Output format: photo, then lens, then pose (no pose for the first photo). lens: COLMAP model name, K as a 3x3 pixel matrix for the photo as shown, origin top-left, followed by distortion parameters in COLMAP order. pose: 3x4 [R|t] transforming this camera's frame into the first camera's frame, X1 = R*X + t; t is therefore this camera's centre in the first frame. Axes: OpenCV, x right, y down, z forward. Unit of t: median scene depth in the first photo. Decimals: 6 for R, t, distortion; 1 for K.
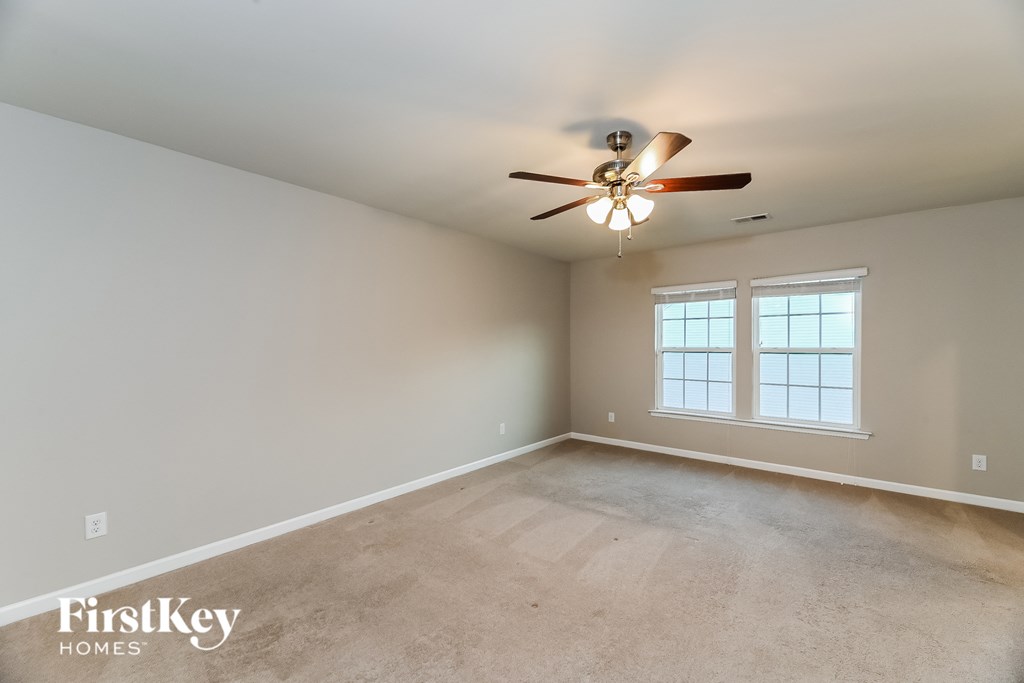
lens RADIAL K [[417.4, 0, 513.2], [0, 417.4, 345.9], [0, 0, 1]] dist [-0.001027, -0.000299]
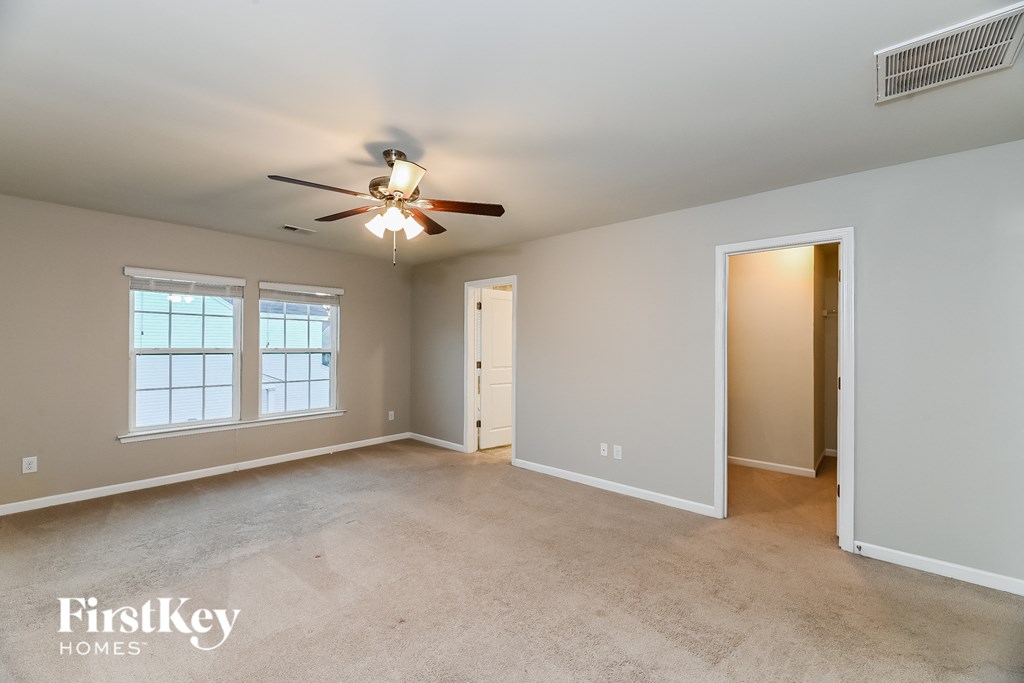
lens RADIAL K [[417.4, 0, 513.2], [0, 417.4, 345.9], [0, 0, 1]] dist [-0.001027, -0.000299]
pose [[0.014610, 0.002499, 0.999890, -0.424004], [-0.003210, 0.999992, -0.002452, -0.001330], [-0.999888, -0.003173, 0.014618, 0.352531]]
